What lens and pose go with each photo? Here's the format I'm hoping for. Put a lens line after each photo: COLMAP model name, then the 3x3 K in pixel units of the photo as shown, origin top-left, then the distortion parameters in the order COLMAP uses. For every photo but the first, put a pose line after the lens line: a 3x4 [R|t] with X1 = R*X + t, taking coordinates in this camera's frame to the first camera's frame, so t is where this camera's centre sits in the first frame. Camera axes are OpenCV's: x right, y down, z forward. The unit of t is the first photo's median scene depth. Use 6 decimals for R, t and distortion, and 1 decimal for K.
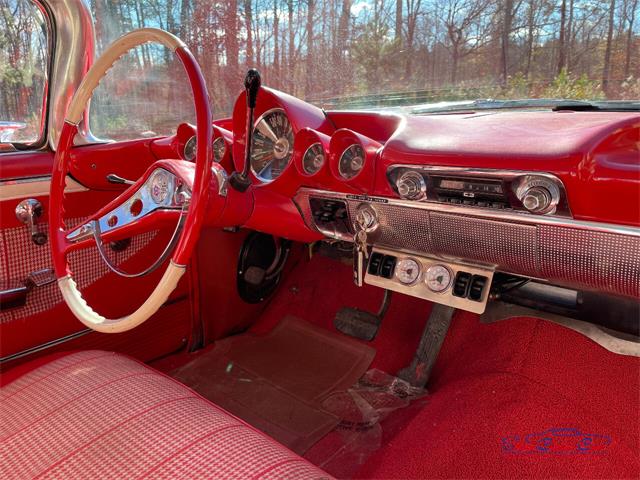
lens RADIAL K [[486.3, 0, 320.0], [0, 486.3, 240.0], [0, 0, 1]] dist [0.054609, -0.085459]
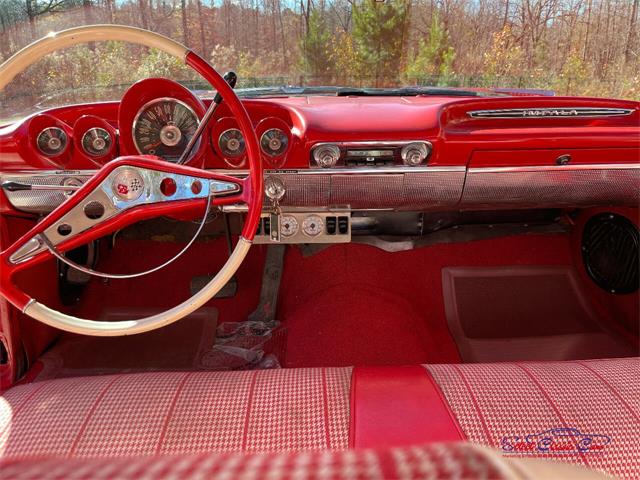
lens RADIAL K [[486.3, 0, 320.0], [0, 486.3, 240.0], [0, 0, 1]] dist [0.054609, -0.085459]
pose [[0.722477, -0.214462, 0.657293, -0.657207], [0.169733, 0.976599, 0.132080, -0.057766], [-0.670237, 0.016139, 0.741971, -0.004866]]
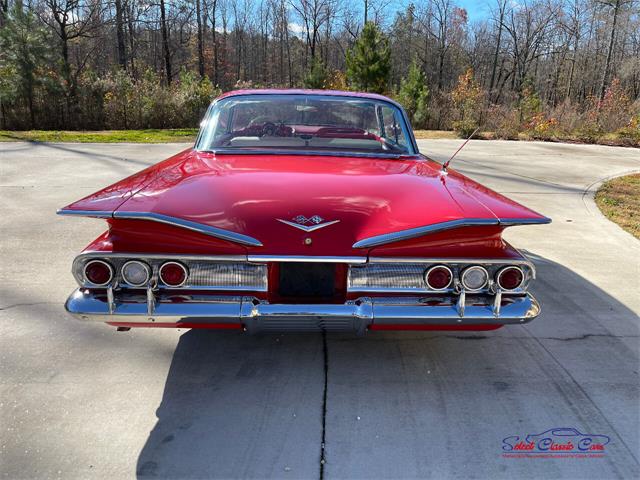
lens RADIAL K [[486.3, 0, 320.0], [0, 486.3, 240.0], [0, 0, 1]] dist [0.054609, -0.085459]
pose [[0.728136, -0.160680, 0.666333, -4.594849], [0.136686, 0.986648, 0.088557, 0.820619], [-0.671666, 0.026596, 0.740377, -4.595710]]
